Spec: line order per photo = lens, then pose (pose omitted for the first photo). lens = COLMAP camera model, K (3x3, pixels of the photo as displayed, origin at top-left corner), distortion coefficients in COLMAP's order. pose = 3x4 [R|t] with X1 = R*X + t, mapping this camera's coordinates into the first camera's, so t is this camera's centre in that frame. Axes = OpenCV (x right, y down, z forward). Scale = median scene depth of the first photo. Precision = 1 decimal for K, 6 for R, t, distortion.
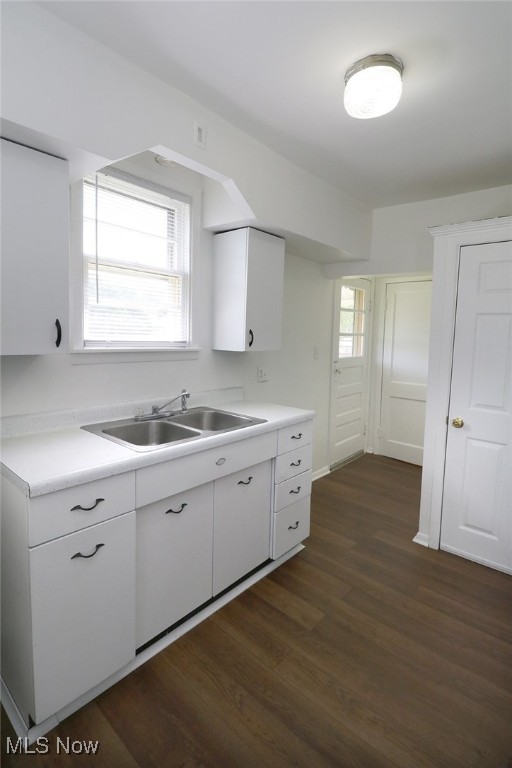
lens RADIAL K [[376.2, 0, 246.1], [0, 376.2, 358.6], [0, 0, 1]] dist [-0.012942, -0.000951]
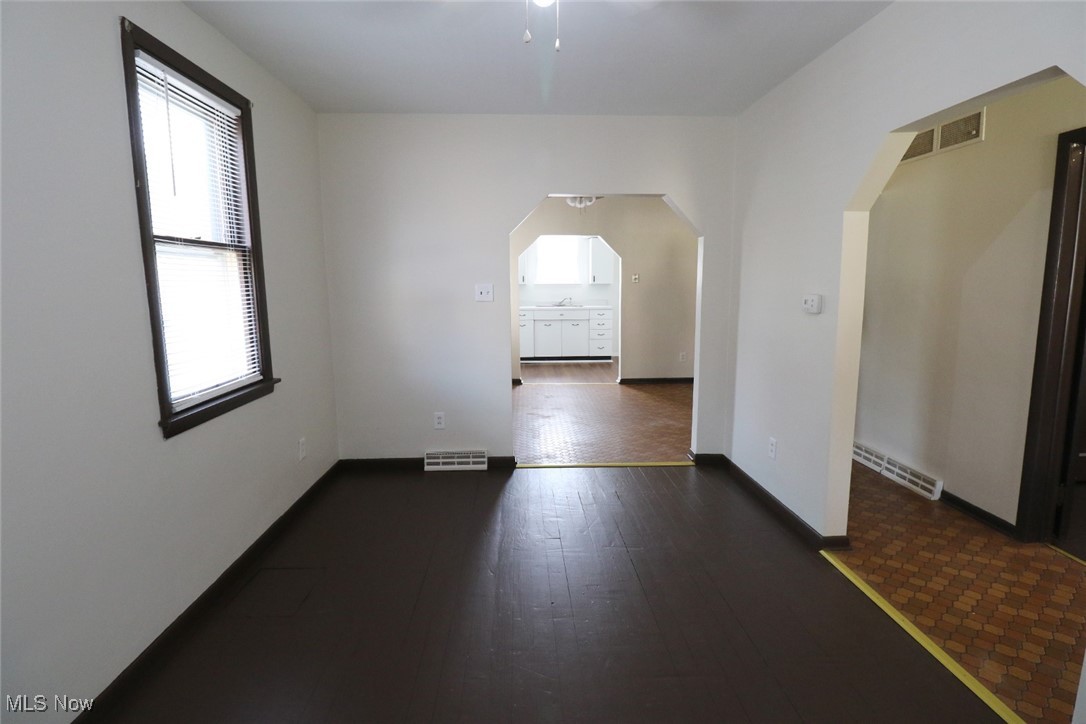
lens RADIAL K [[511.6, 0, 552.7], [0, 511.6, 350.7], [0, 0, 1]] dist [-0.013042, -0.001527]
pose [[0.697758, 0.059755, -0.713837, 2.545241], [-0.020644, 0.997778, 0.063344, 0.241380], [0.716037, -0.029462, 0.697441, -1.839528]]
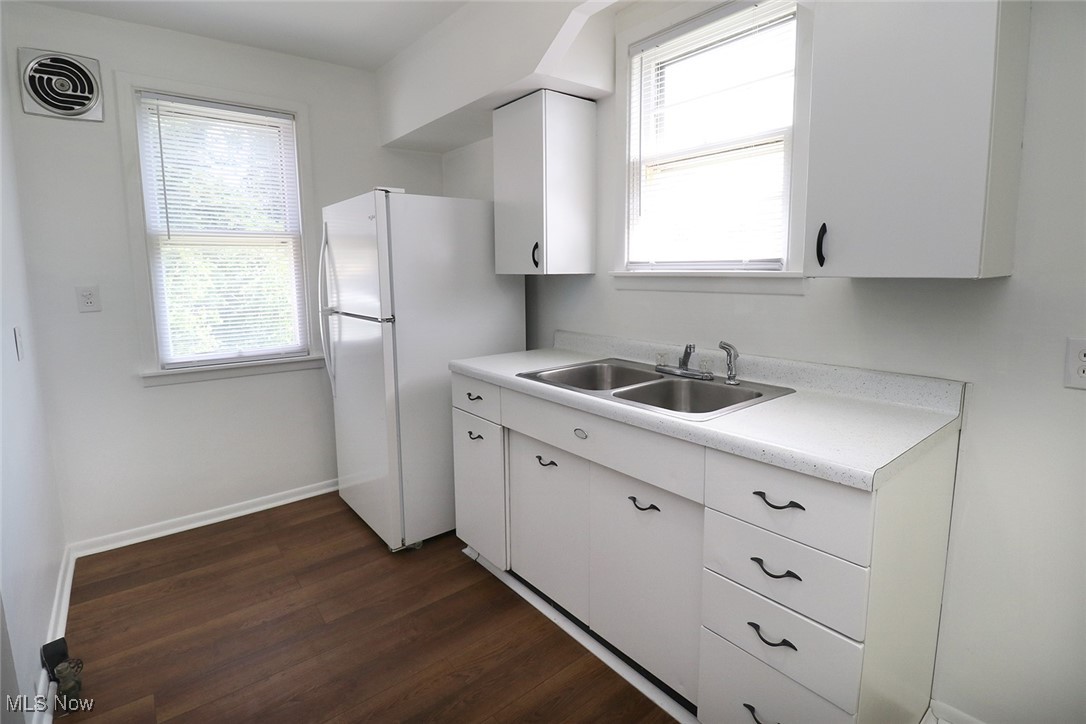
lens RADIAL K [[532.0, 0, 540.5], [0, 532.0, 338.3], [0, 0, 1]] dist [-0.012942, -0.000951]
pose [[-0.175389, 0.101319, -0.979272, 0.679036], [-0.055364, 0.992101, 0.112563, -0.000454], [0.982941, 0.073959, -0.168395, 0.842523]]
